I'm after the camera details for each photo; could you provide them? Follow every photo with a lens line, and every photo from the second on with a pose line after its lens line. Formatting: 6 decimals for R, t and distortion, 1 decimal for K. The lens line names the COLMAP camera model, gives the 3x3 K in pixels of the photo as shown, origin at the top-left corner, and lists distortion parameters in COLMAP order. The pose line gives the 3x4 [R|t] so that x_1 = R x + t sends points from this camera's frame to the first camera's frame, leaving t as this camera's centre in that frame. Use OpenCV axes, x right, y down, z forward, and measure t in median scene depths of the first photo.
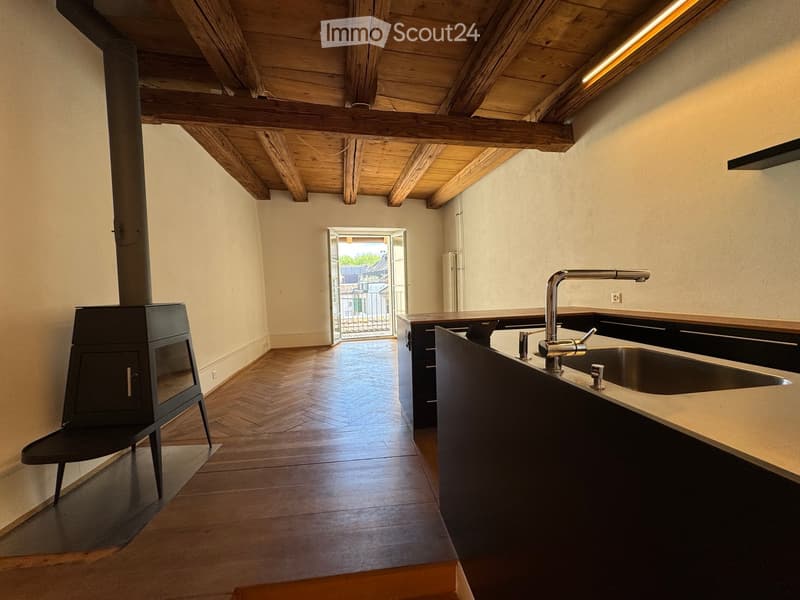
lens RADIAL K [[311.1, 0, 400.0], [0, 311.1, 300.0], [0, 0, 1]] dist [-0.002077, -0.000761]
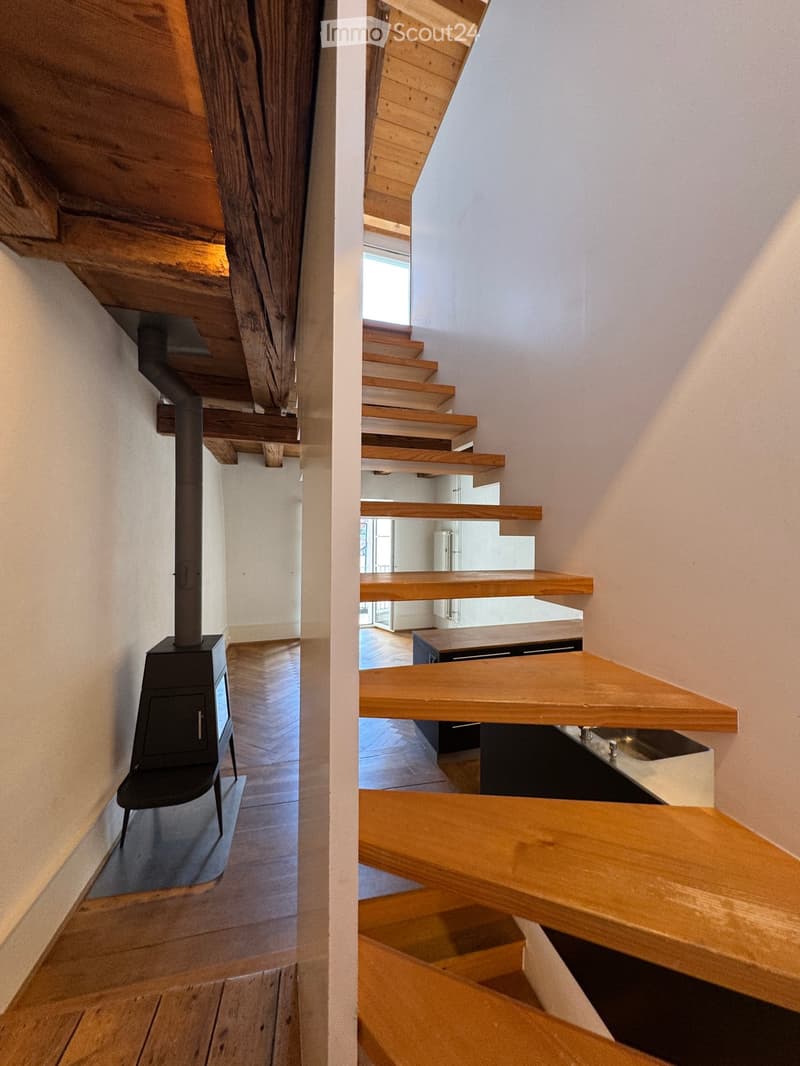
lens RADIAL K [[414.6, 0, 400.0], [0, 414.6, 533.0], [0, 0, 1]] dist [-0.002077, -0.000761]
pose [[0.992263, 0.036880, 0.118552, -0.245697], [-0.032034, 0.998582, -0.042527, -0.233038], [-0.119952, 0.038401, 0.992037, -0.342606]]
